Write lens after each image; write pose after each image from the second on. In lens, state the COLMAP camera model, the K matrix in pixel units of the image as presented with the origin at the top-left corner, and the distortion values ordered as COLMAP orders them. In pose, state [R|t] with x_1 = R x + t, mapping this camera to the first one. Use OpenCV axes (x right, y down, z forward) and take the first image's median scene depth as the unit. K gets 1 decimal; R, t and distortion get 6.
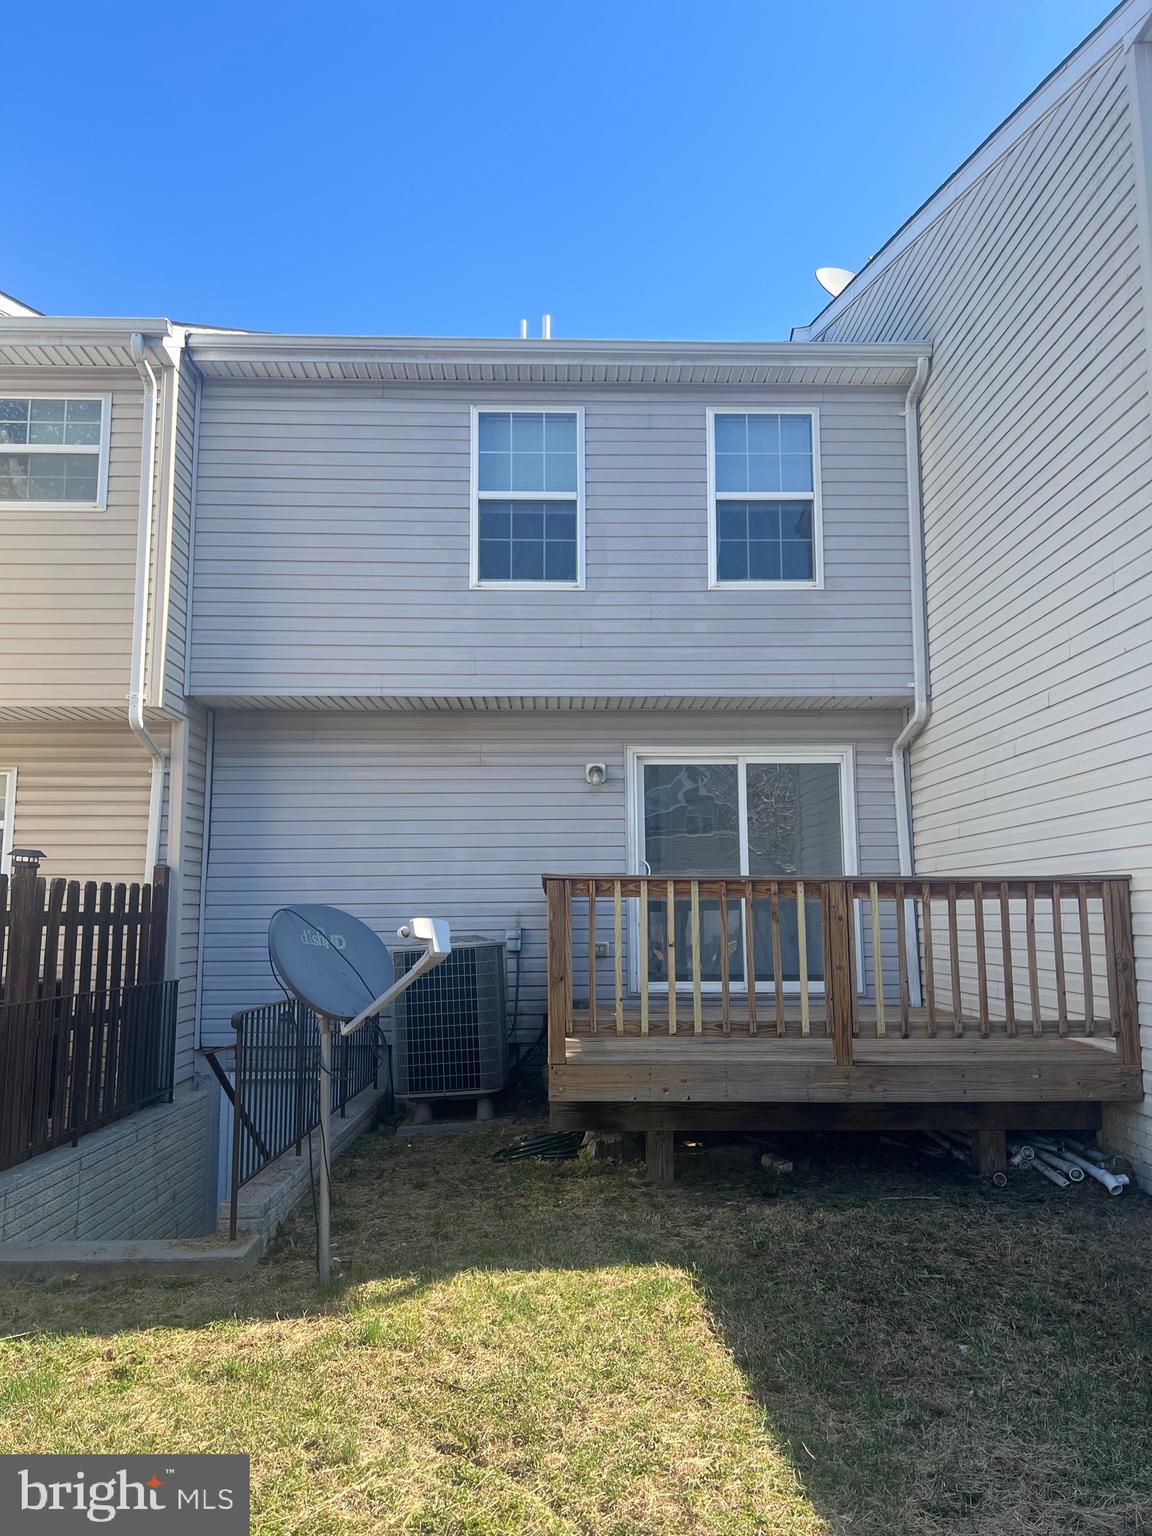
lens RADIAL K [[1155.9, 0, 571.6], [0, 1155.9, 757.0], [0, 0, 1]] dist [0.039040, -0.033705]
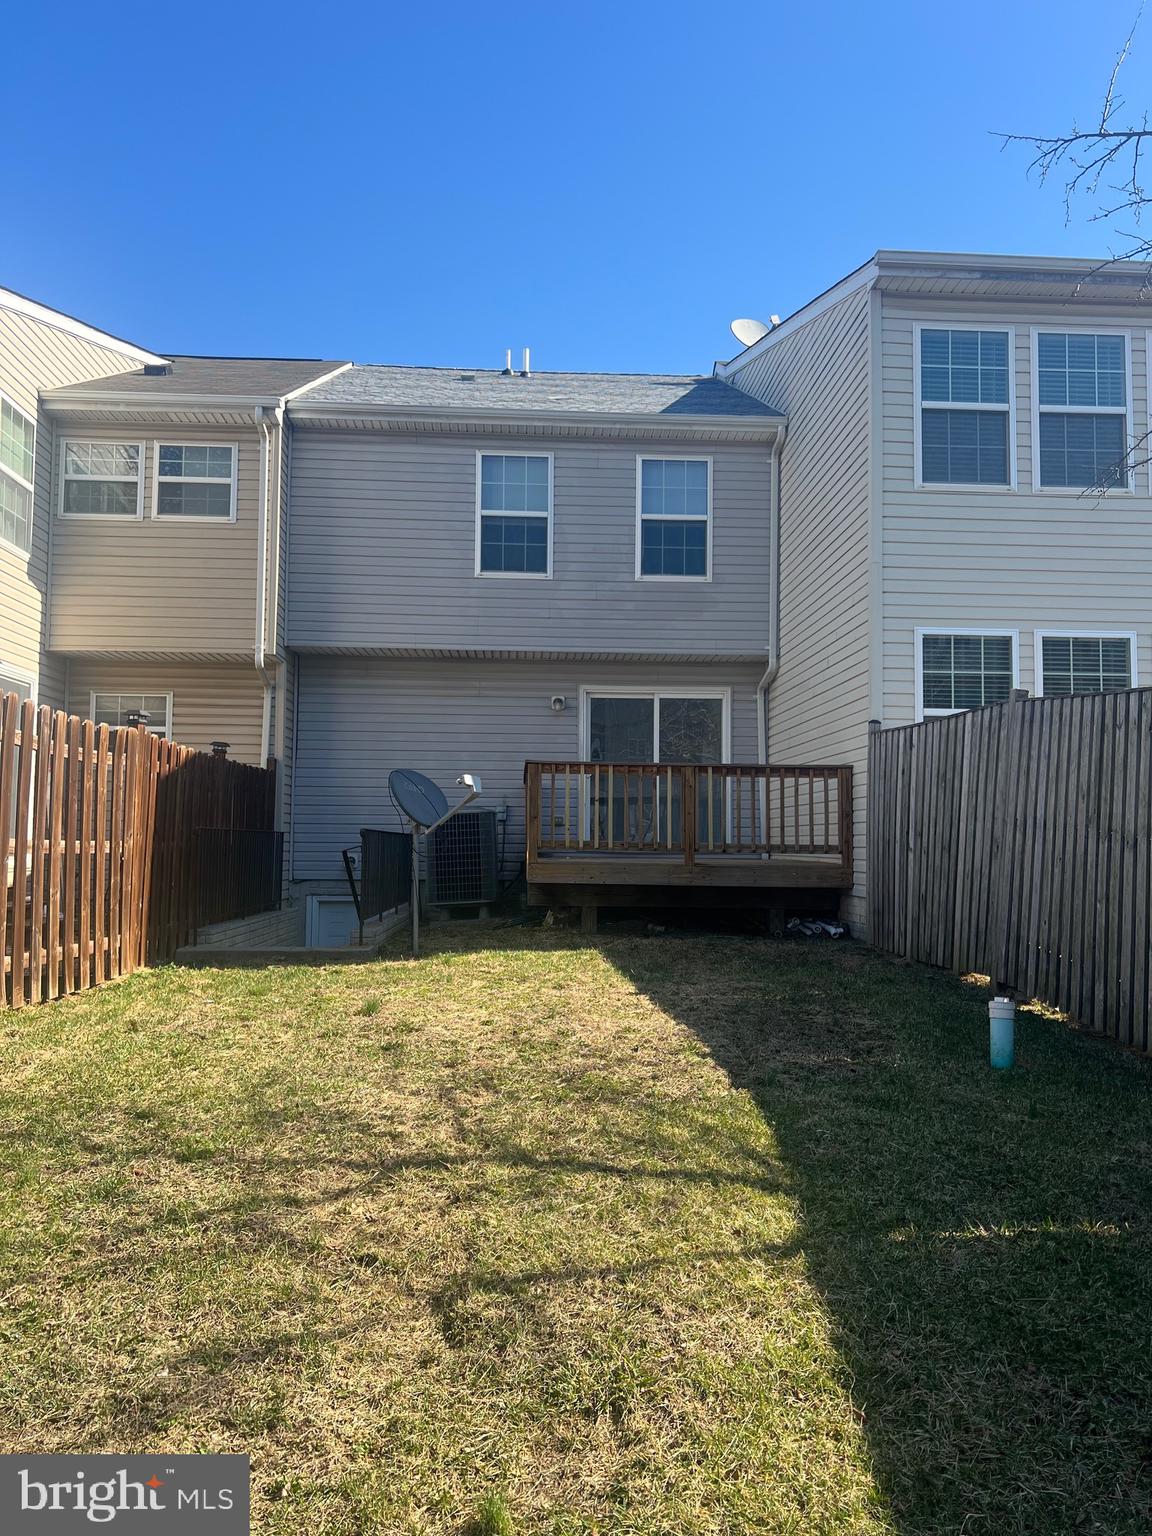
lens RADIAL K [[1155.9, 0, 586.9], [0, 1155.9, 793.8], [0, 0, 1]] dist [0.039040, -0.033705]
pose [[0.998958, 0.014092, 0.043401, -0.004851], [-0.018132, 0.995393, 0.094146, -0.010488], [-0.041875, -0.094835, 0.994612, -0.515744]]
